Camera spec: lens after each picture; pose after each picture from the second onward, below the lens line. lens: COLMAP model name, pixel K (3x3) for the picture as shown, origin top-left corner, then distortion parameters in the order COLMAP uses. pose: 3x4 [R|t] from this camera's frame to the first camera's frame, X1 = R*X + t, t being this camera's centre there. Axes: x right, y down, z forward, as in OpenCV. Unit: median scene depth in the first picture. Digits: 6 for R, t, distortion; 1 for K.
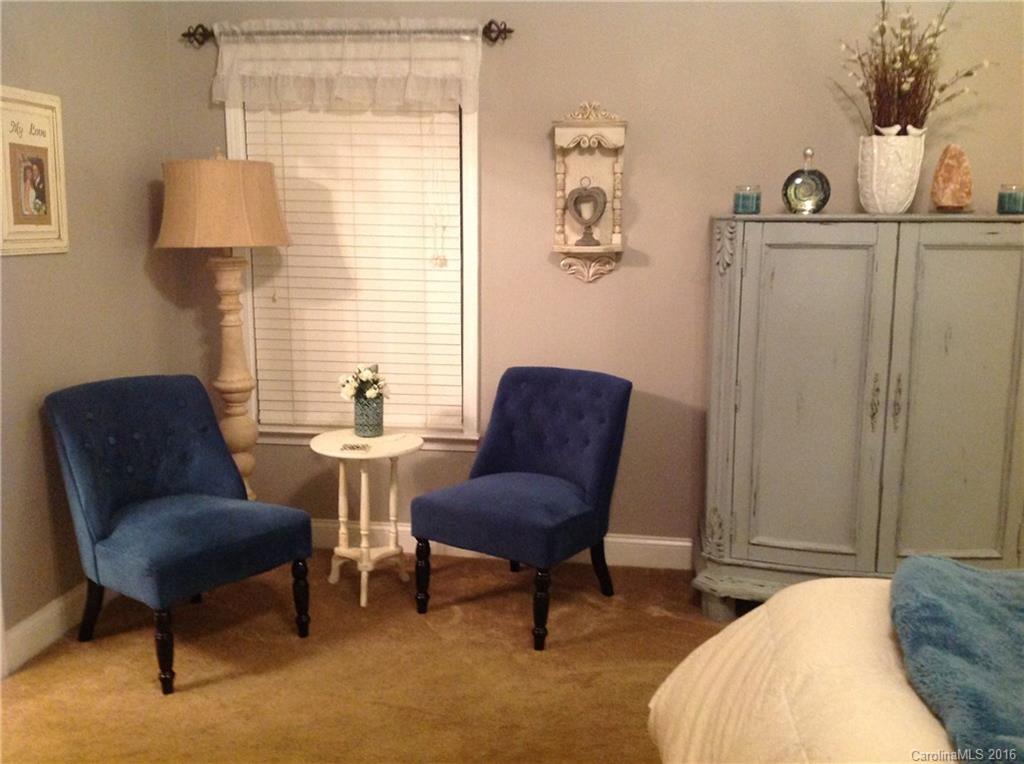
lens RADIAL K [[965.9, 0, 512.0], [0, 965.9, 382.0], [0, 0, 1]] dist [0.170147, -0.375256]
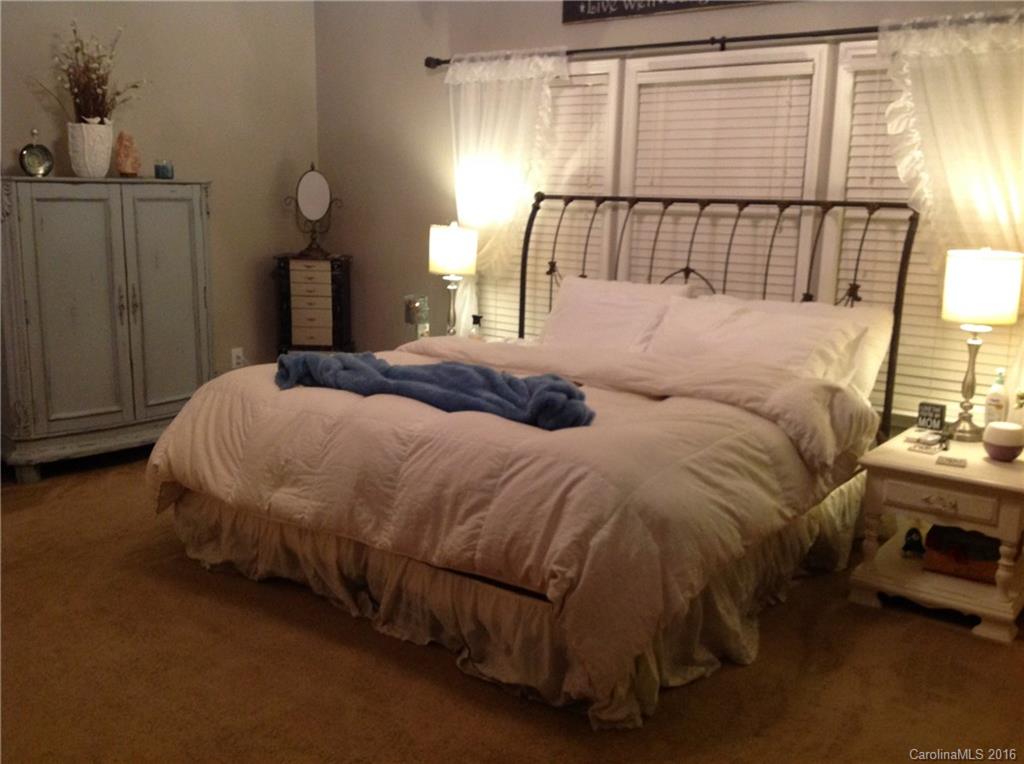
lens RADIAL K [[965.9, 0, 512.0], [0, 965.9, 382.0], [0, 0, 1]] dist [0.170147, -0.375256]
pose [[0.509157, -0.164319, 0.844842, -0.592438], [0.130991, 0.984965, 0.112628, 0.043882], [-0.850647, 0.053321, 0.523026, -0.272041]]
